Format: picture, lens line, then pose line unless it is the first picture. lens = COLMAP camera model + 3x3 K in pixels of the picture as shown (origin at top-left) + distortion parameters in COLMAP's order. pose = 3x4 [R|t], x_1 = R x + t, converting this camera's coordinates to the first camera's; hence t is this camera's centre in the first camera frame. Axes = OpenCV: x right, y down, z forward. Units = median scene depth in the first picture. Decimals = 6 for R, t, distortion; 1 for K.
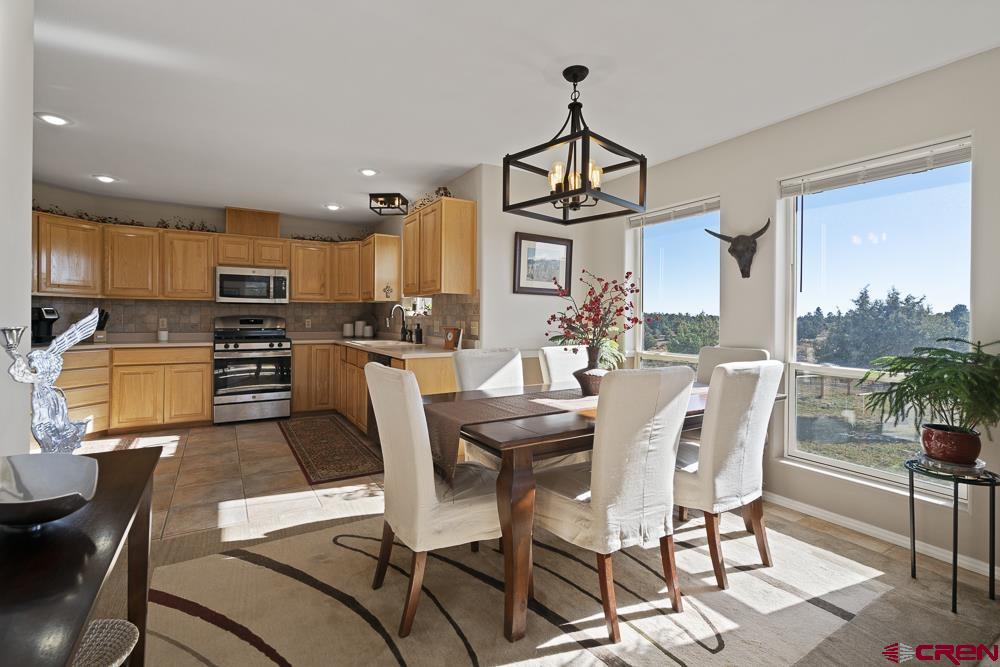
lens RADIAL K [[455.0, 0, 494.0], [0, 455.0, 320.7], [0, 0, 1]] dist [-0.005704, 0.001074]
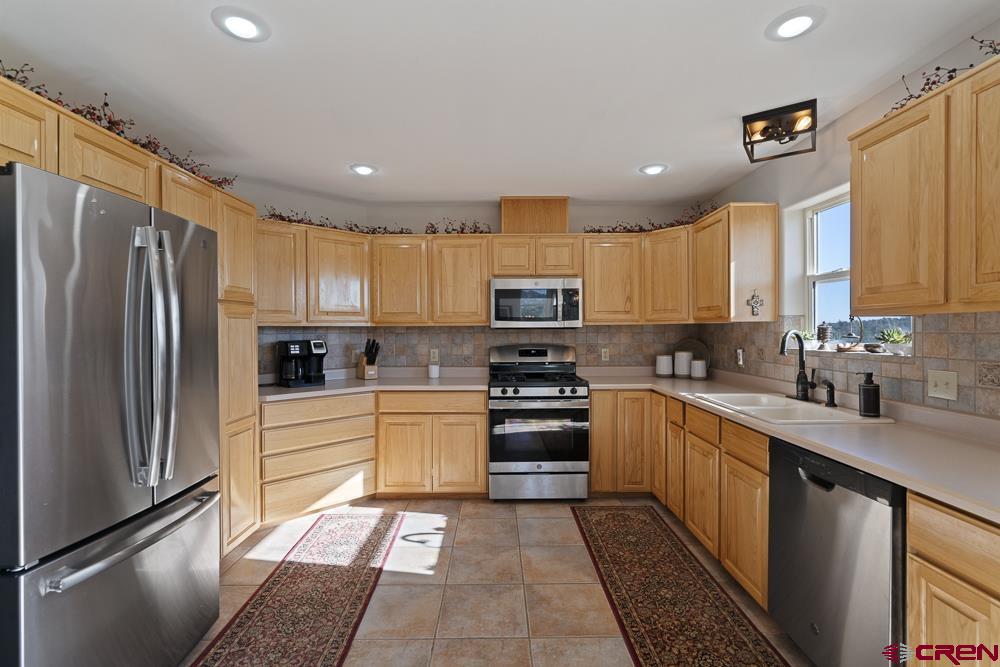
lens RADIAL K [[455.0, 0, 498.9], [0, 455.0, 332.9], [0, 0, 1]] dist [-0.005704, 0.001074]
pose [[0.859368, -0.006671, -0.511314, -0.226559], [0.007300, 0.999973, -0.000778, -0.032237], [0.511306, -0.003065, 0.859394, 0.376916]]
